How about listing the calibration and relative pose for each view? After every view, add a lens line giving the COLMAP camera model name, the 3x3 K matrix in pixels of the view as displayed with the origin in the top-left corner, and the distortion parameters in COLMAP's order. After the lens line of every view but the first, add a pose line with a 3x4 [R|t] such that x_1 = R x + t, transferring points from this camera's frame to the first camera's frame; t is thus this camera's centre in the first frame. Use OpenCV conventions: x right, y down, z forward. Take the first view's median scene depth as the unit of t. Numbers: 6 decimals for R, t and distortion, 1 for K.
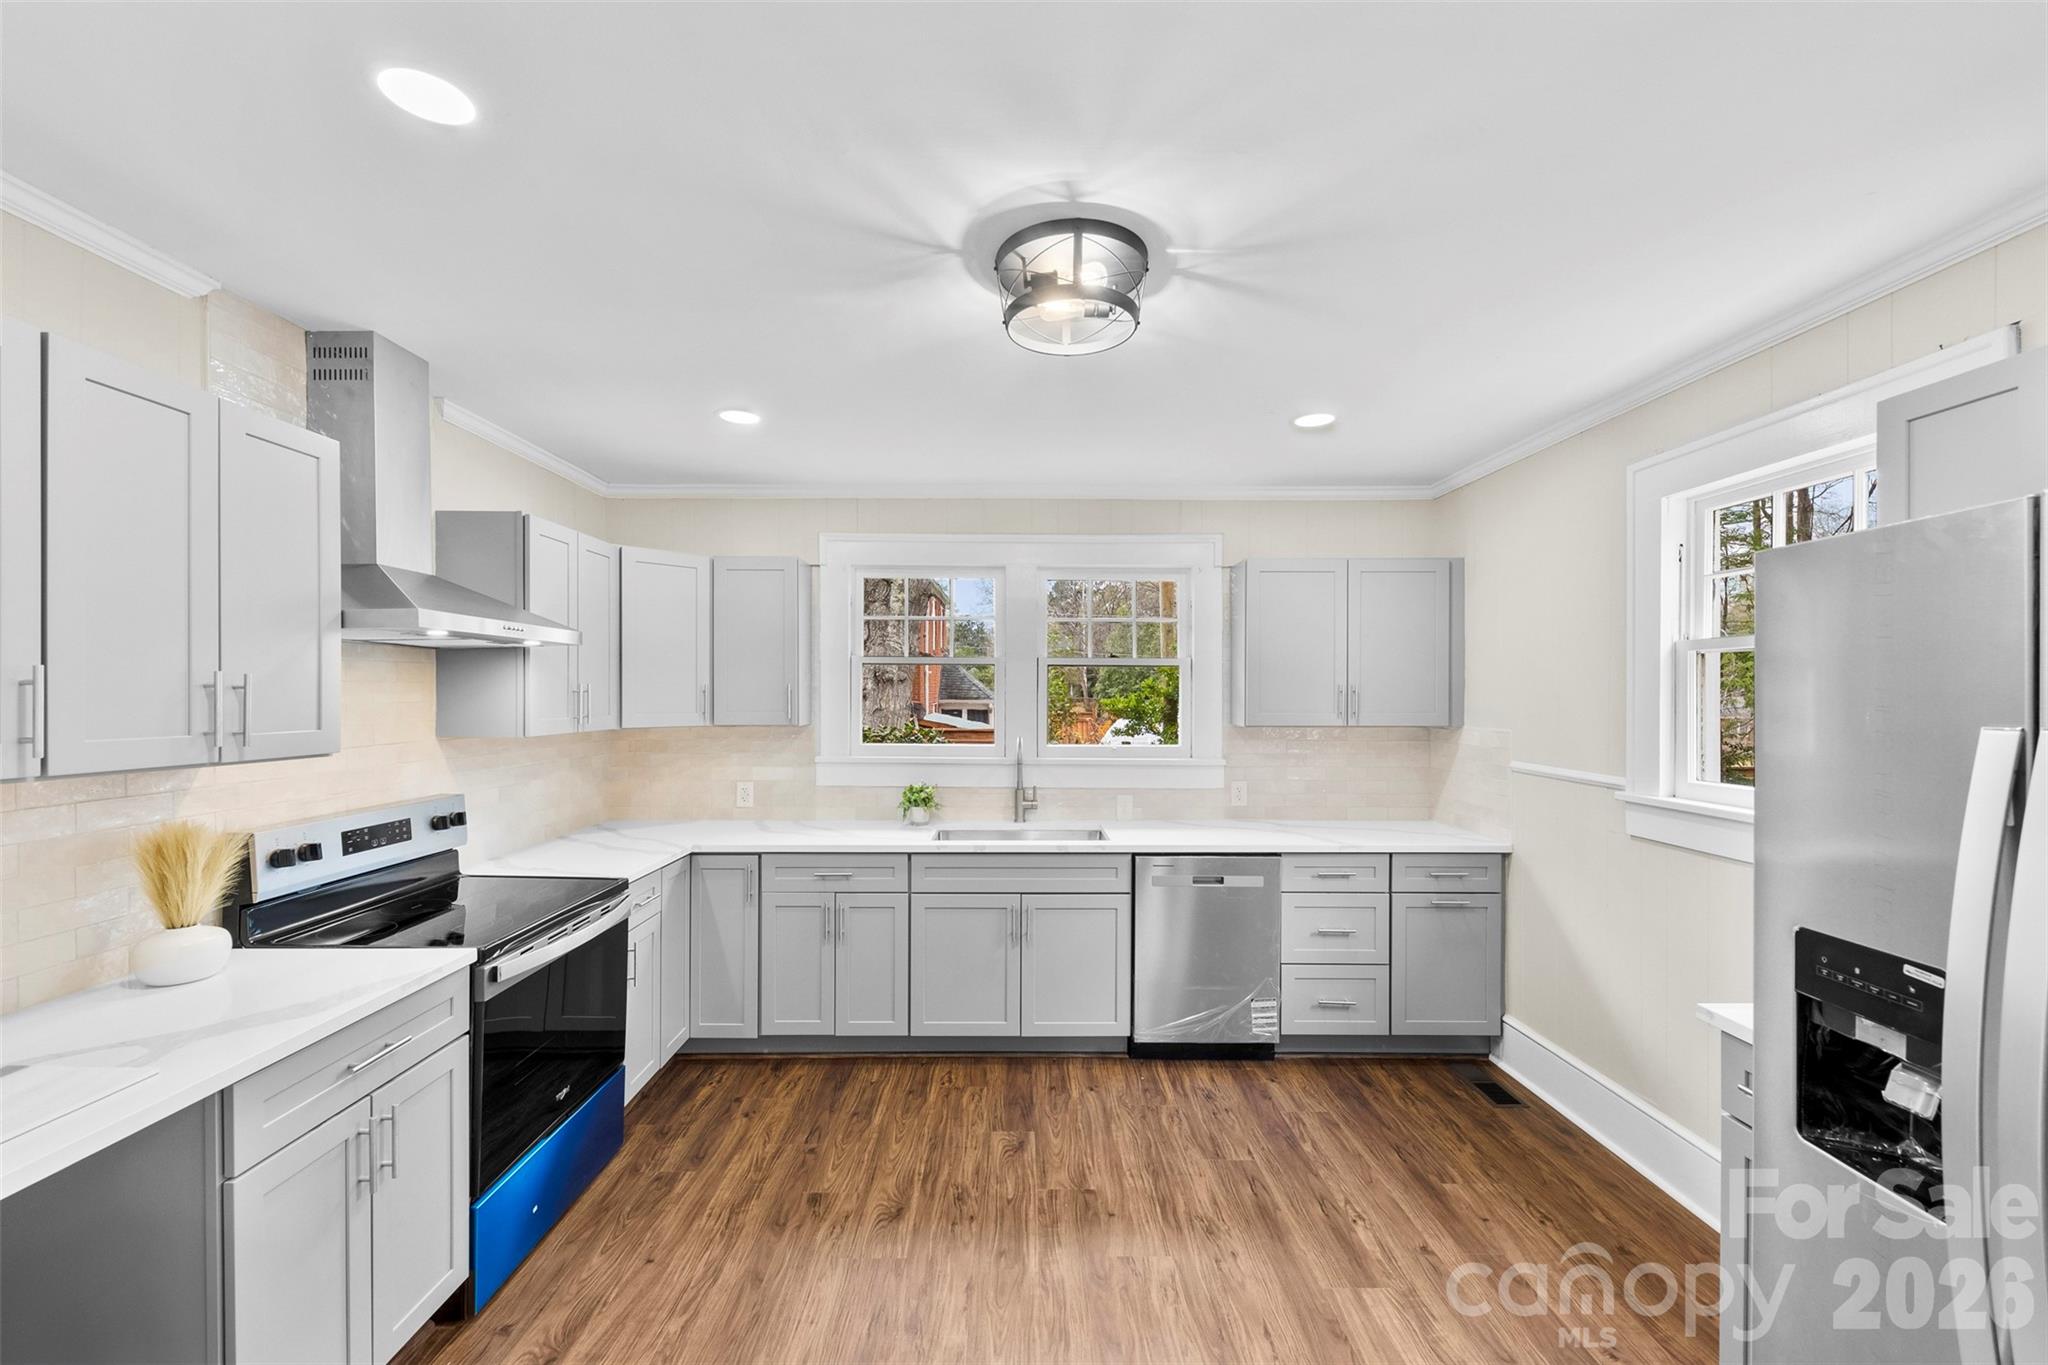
lens RADIAL K [[816.1, 0, 1024.0], [0, 816.1, 682.5], [0, 0, 1]] dist [0.002750, -0.000157]
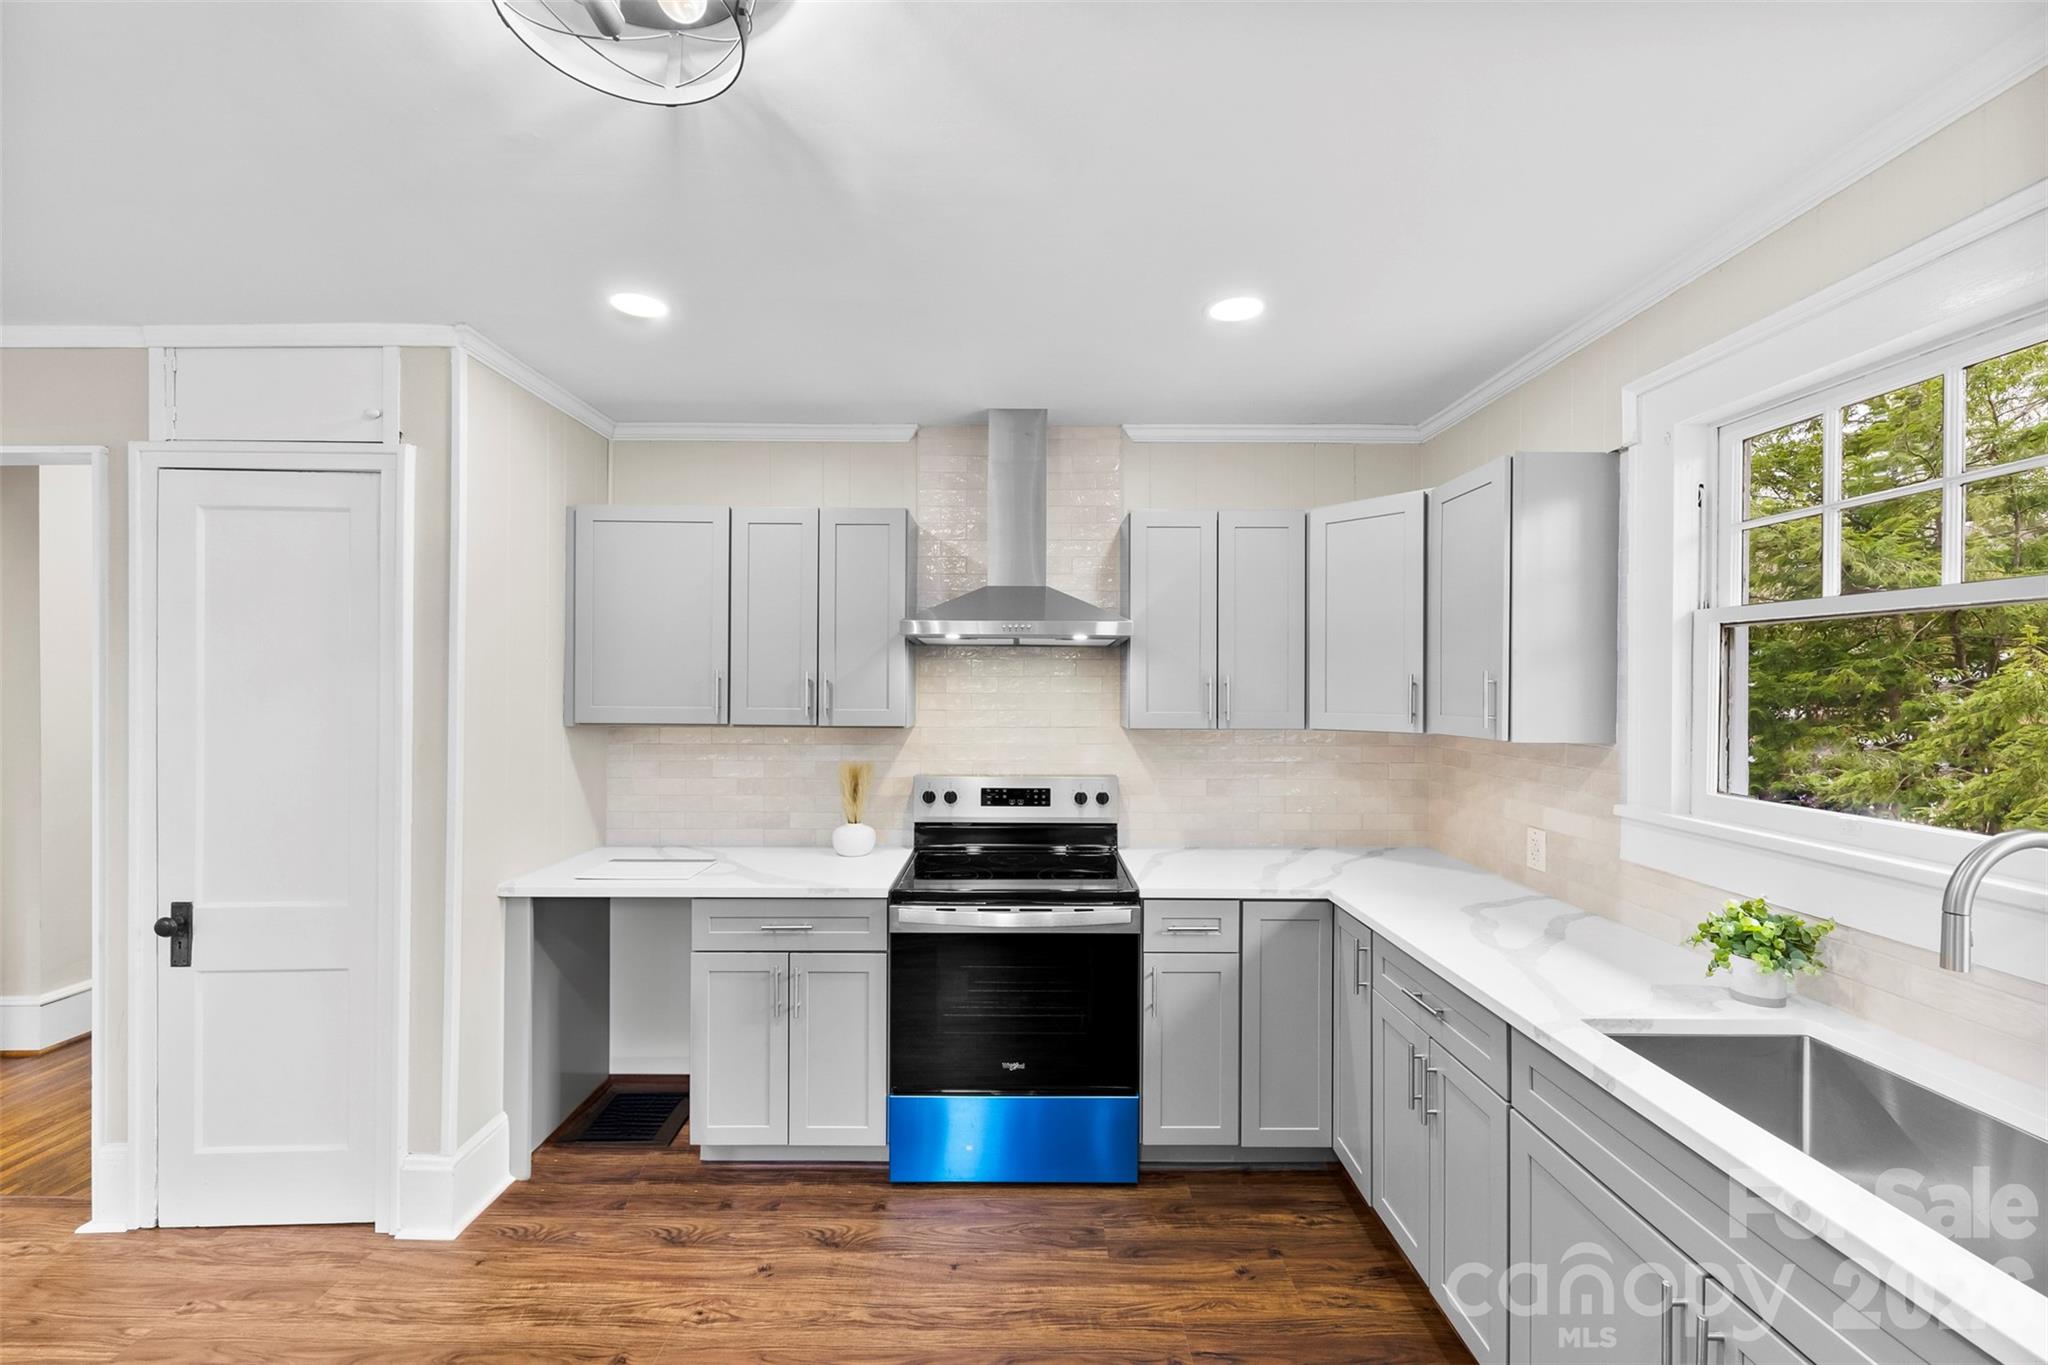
lens RADIAL K [[816.1, 0, 1024.0], [0, 816.1, 682.5], [0, 0, 1]] dist [0.002750, -0.000157]
pose [[-0.021400, -0.006316, -0.999751, 0.339341], [0.009419, 0.999934, -0.006519, 0.011624], [0.999727, -0.009556, -0.021340, 0.724936]]
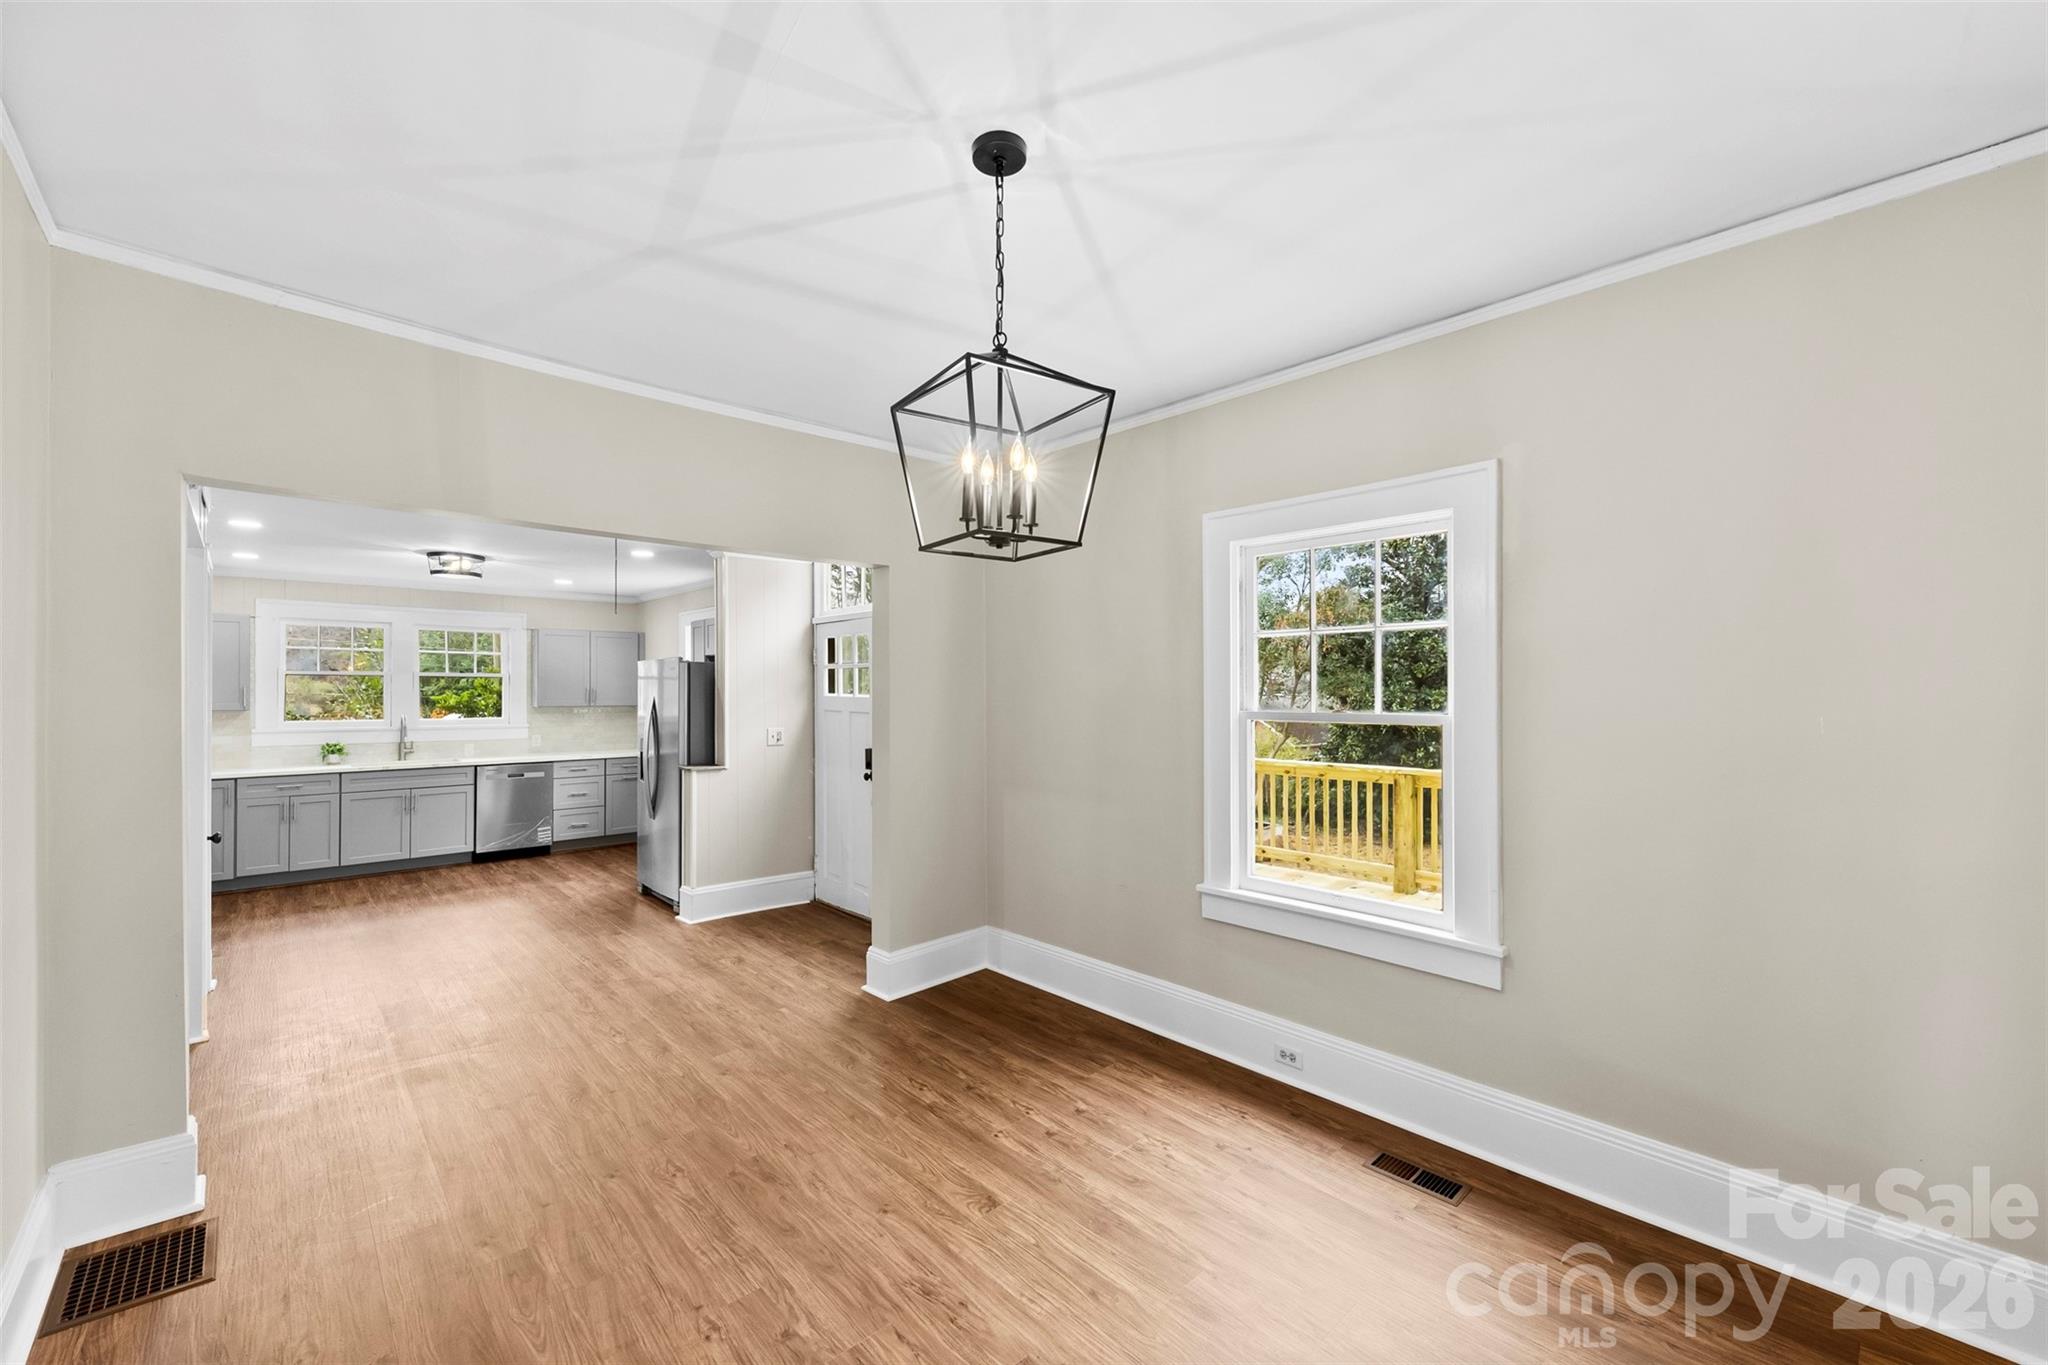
lens RADIAL K [[816.1, 0, 1024.0], [0, 816.1, 682.5], [0, 0, 1]] dist [0.002750, -0.000157]
pose [[0.738629, 0.001174, 0.674111, -0.252322], [-0.003637, 0.999991, 0.002244, -0.019879], [-0.674103, -0.004109, 0.738626, -1.573439]]
